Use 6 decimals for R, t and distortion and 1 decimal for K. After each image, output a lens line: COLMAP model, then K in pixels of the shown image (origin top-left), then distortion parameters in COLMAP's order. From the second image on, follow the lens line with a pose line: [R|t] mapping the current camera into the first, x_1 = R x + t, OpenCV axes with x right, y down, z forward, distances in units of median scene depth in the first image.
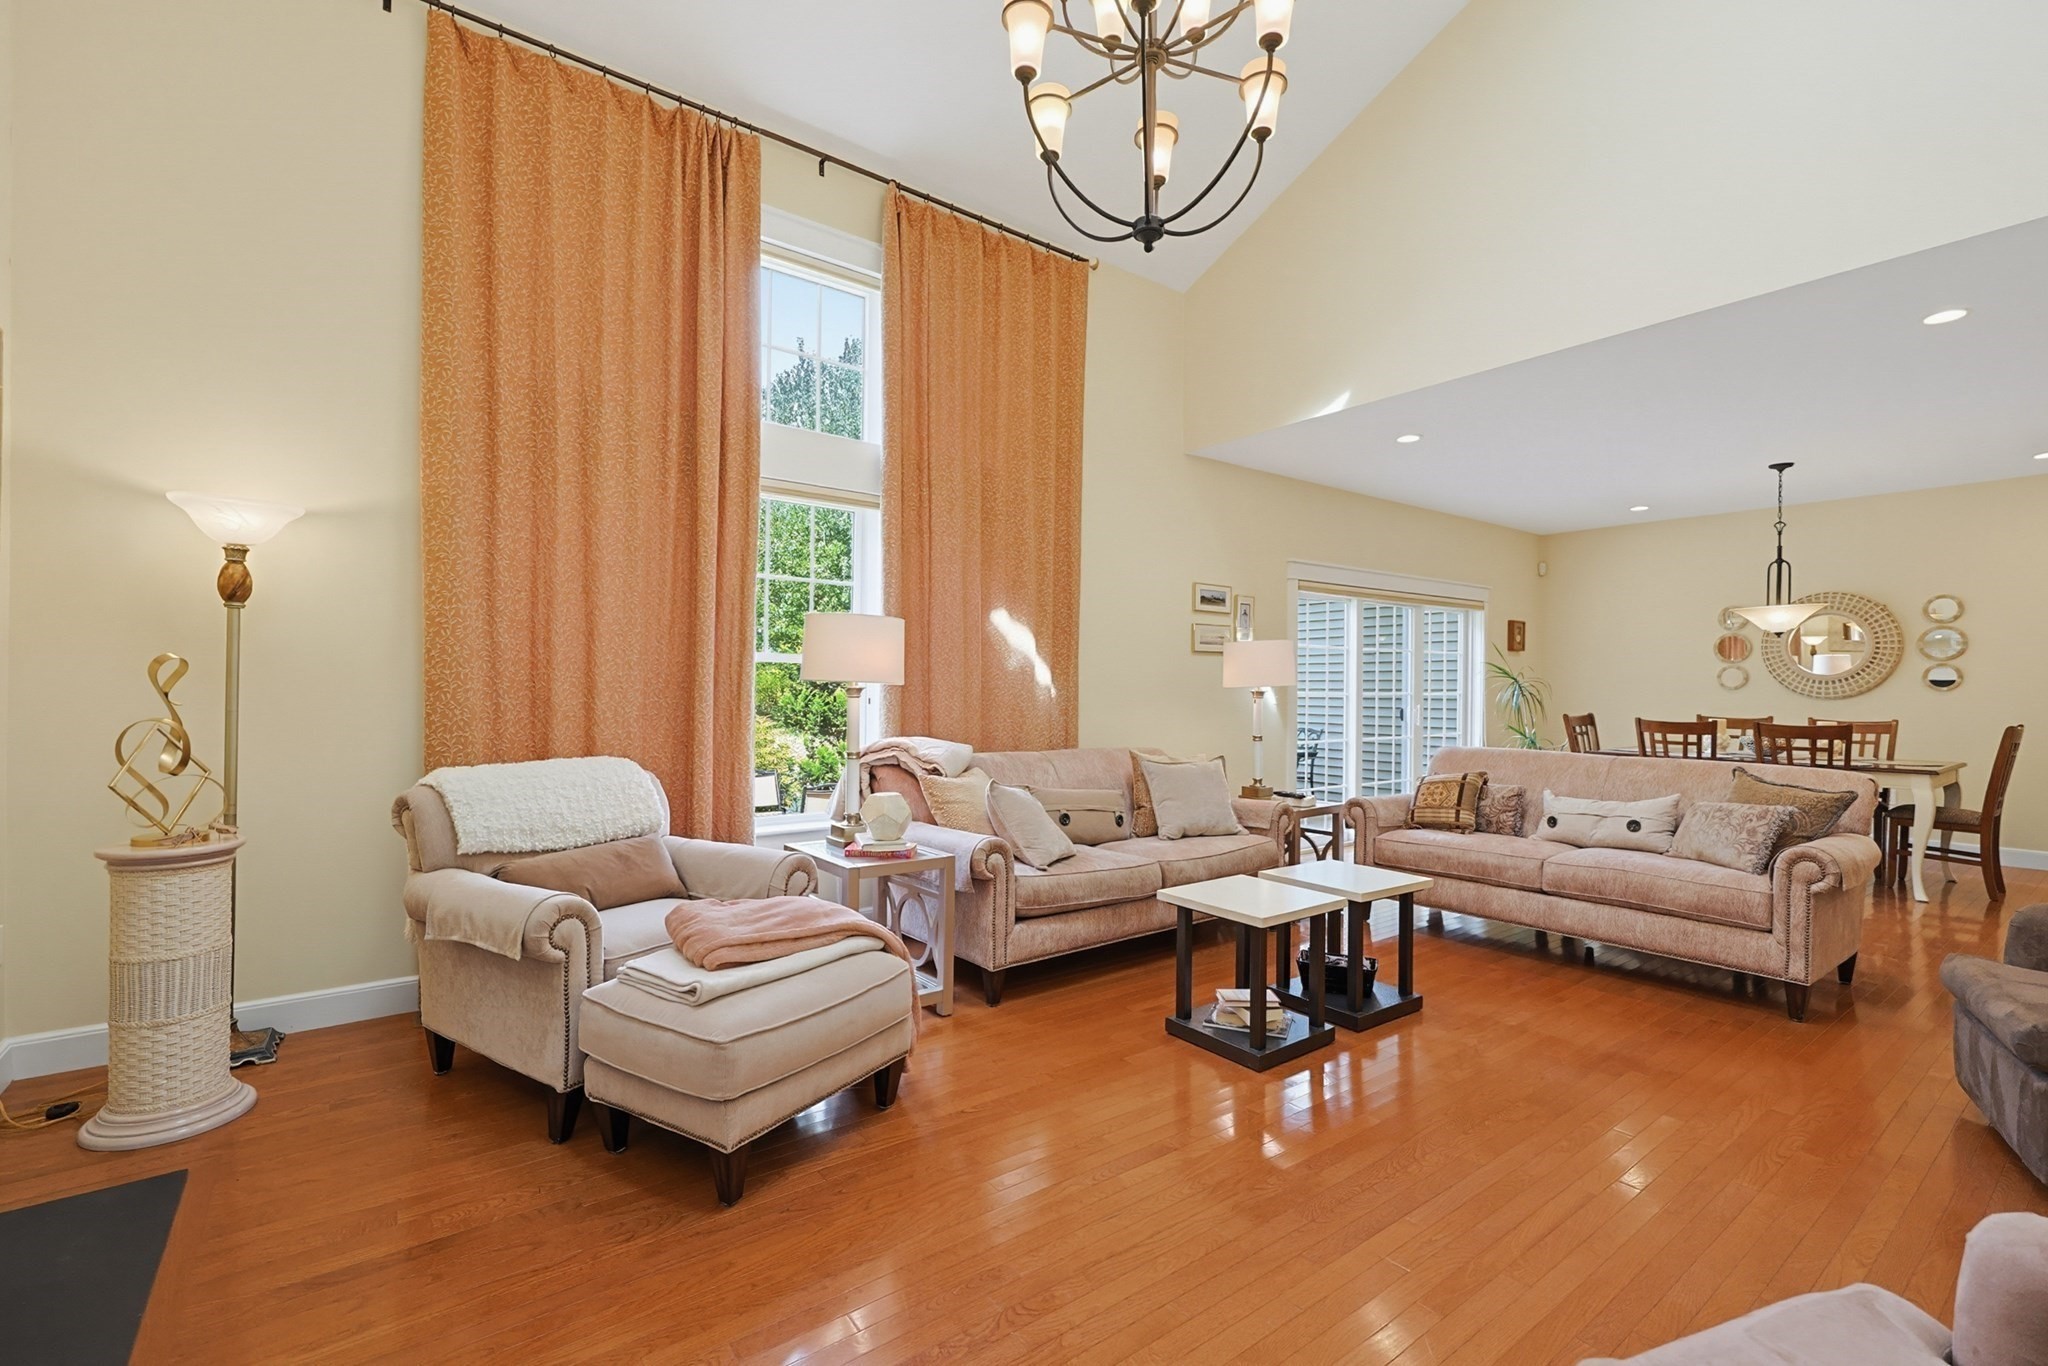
lens RADIAL K [[894.7, 0, 1026.4], [0, 894.7, 694.7], [0, 0, 1]] dist [0.000362, 0.000062]
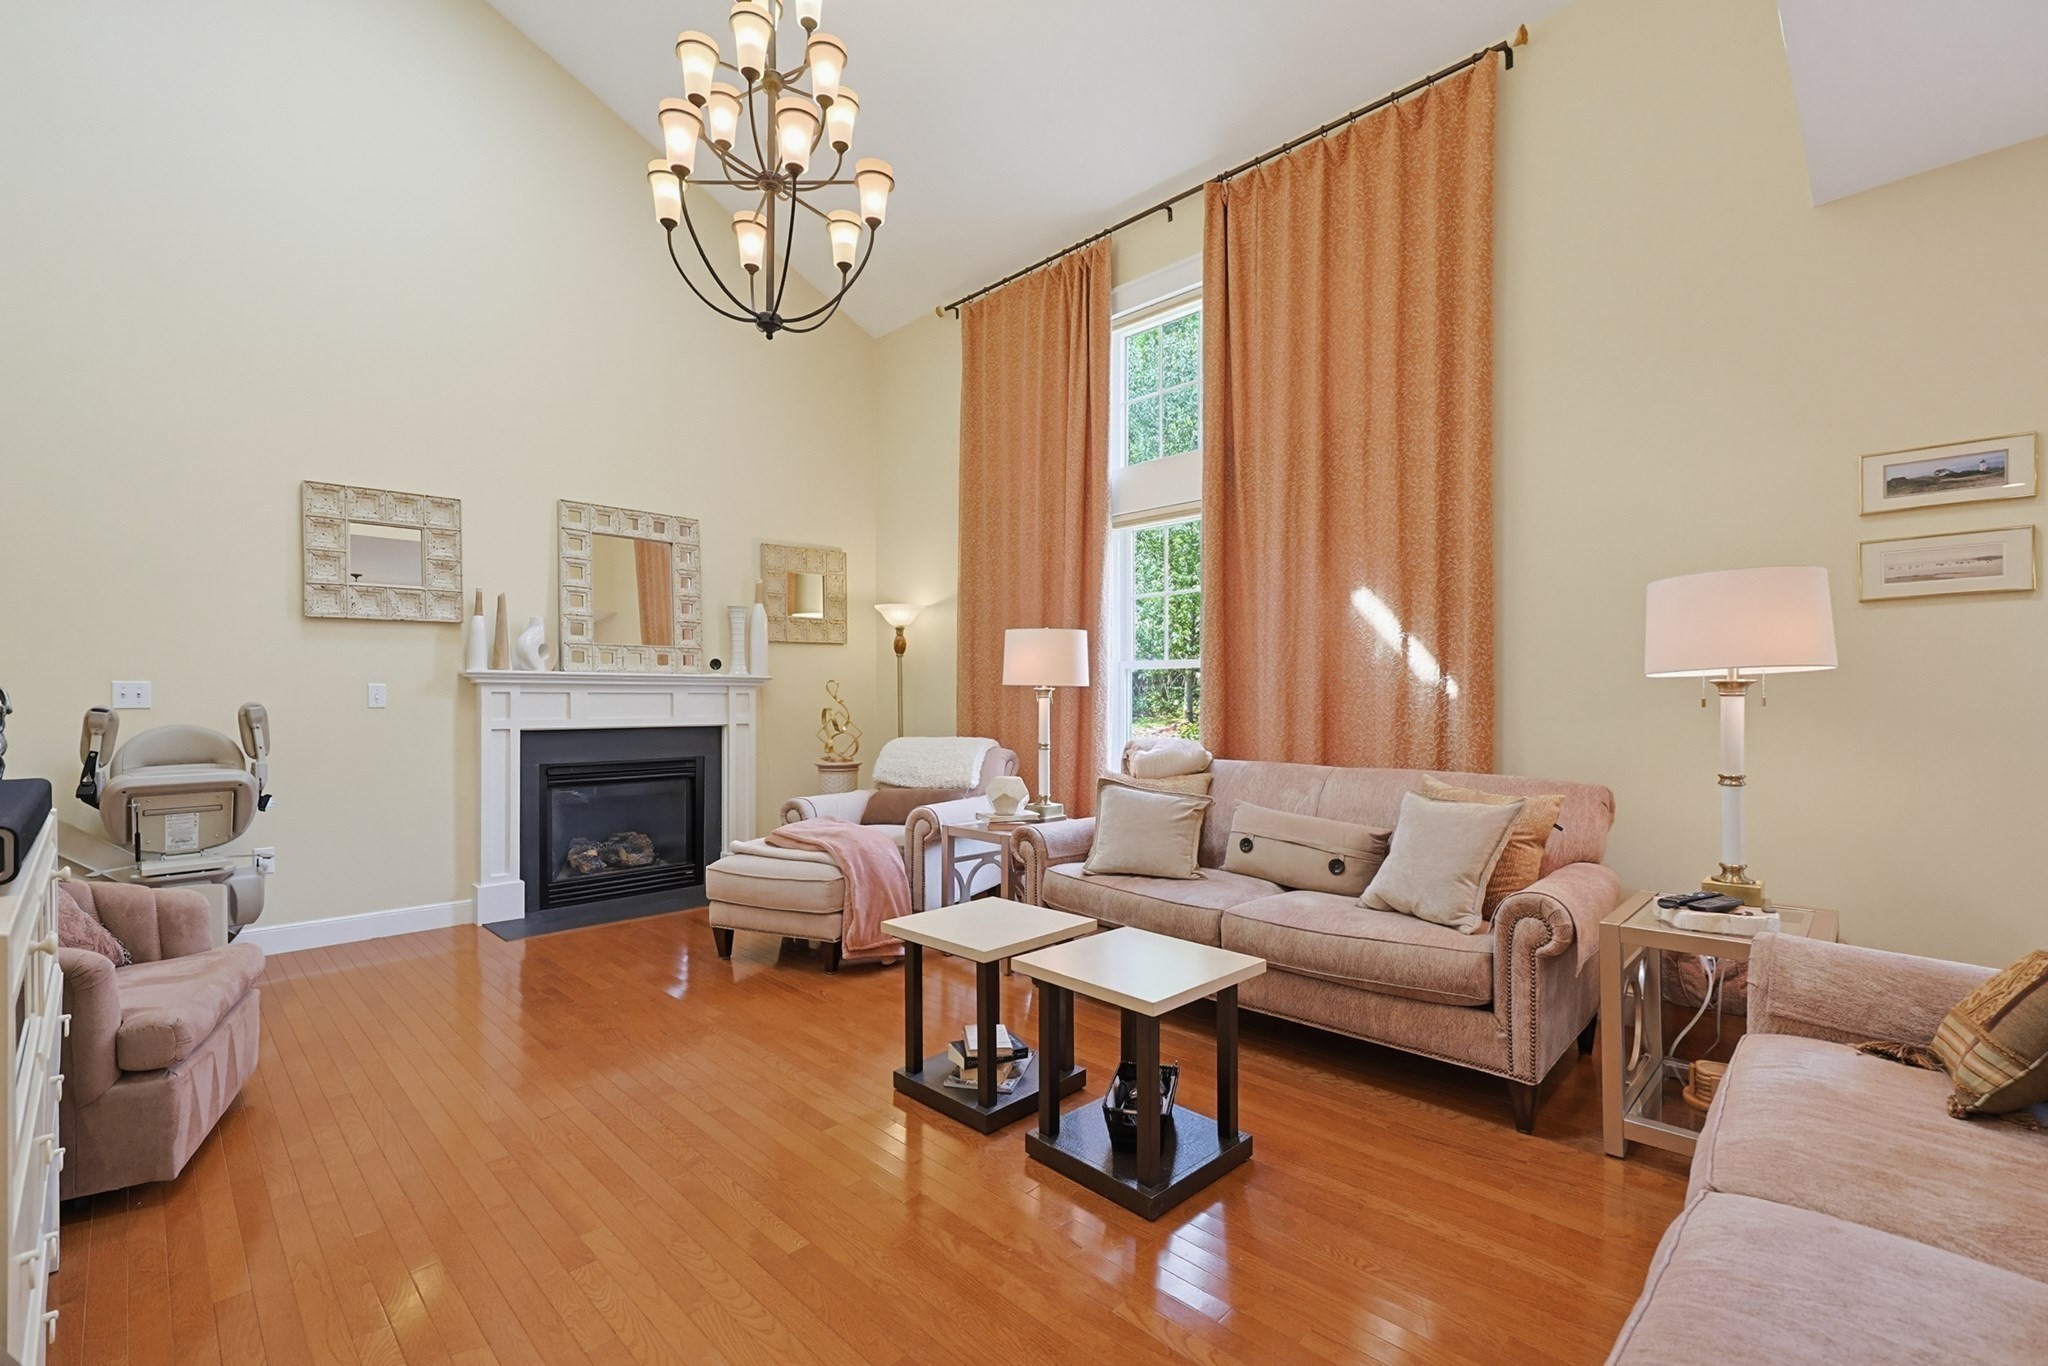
lens RADIAL K [[894.7, 0, 1026.4], [0, 894.7, 694.7], [0, 0, 1]] dist [0.000362, 0.000062]
pose [[0.139648, -0.009869, -0.990152, 0.741255], [0.001819, 0.999951, -0.009710, 0.007575], [0.990200, -0.000445, 0.139659, 0.607471]]
